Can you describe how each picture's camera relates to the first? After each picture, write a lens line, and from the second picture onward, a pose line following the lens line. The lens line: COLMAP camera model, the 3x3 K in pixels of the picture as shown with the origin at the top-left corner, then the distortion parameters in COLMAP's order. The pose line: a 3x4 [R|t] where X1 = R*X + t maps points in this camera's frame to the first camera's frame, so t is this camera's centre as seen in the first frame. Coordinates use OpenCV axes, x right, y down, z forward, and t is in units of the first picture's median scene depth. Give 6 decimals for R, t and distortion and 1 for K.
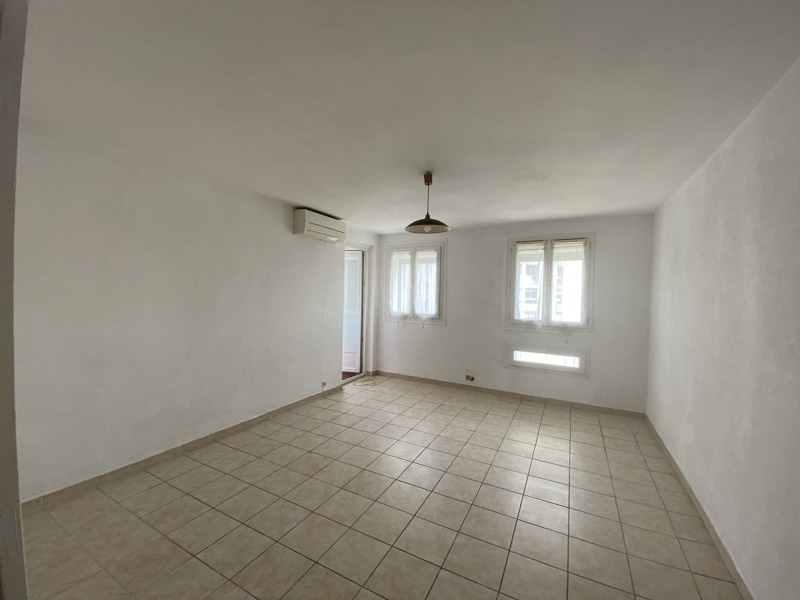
lens RADIAL K [[327.9, 0, 398.9], [0, 327.9, 299.5], [0, 0, 1]] dist [0.031174, -0.002964]
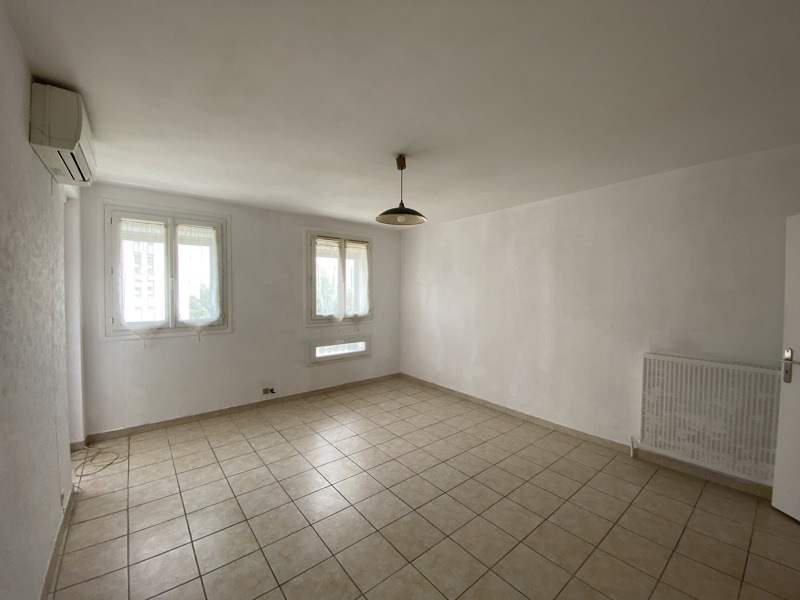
lens RADIAL K [[327.9, 0, 402.7], [0, 327.9, 301.7], [0, 0, 1]] dist [0.031174, -0.002964]
pose [[0.378714, -0.051890, 0.924058, -0.460163], [0.018085, 0.998651, 0.048668, -0.023821], [-0.925337, -0.001720, 0.379142, 0.406887]]
